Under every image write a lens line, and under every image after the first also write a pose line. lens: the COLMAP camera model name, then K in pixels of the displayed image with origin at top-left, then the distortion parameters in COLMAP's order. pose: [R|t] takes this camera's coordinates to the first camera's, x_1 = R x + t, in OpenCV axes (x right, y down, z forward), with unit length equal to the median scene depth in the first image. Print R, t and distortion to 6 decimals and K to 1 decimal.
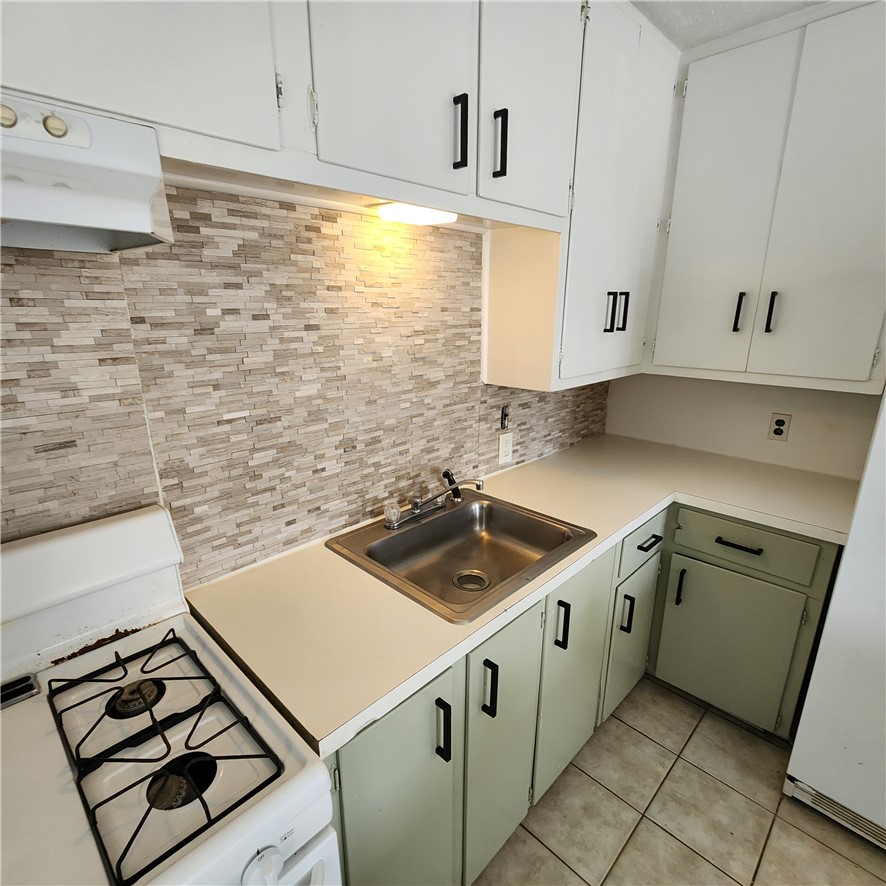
lens RADIAL K [[487.9, 0, 445.1], [0, 487.9, 456.6], [0, 0, 1]] dist [0.001898, 0.001304]
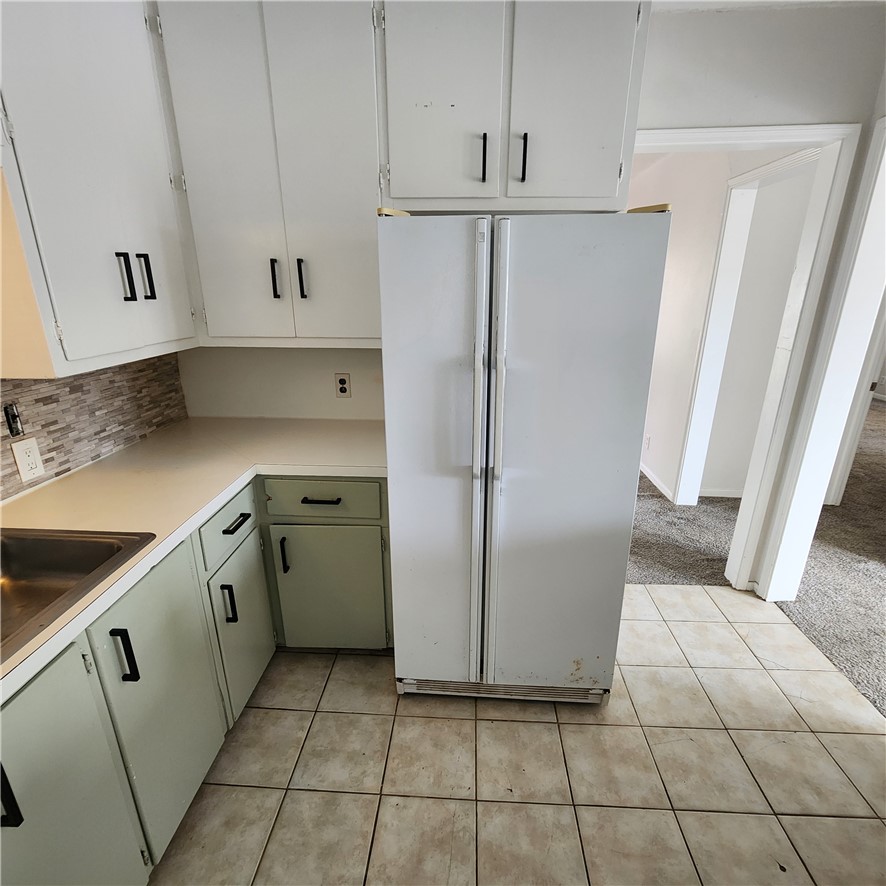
lens RADIAL K [[487.9, 0, 445.1], [0, 487.9, 456.6], [0, 0, 1]] dist [0.001898, 0.001304]
pose [[0.751384, -0.219393, 0.622325, 0.146668], [0.191990, 0.974995, 0.111916, 0.019104], [-0.631317, 0.035388, 0.774717, 0.000976]]
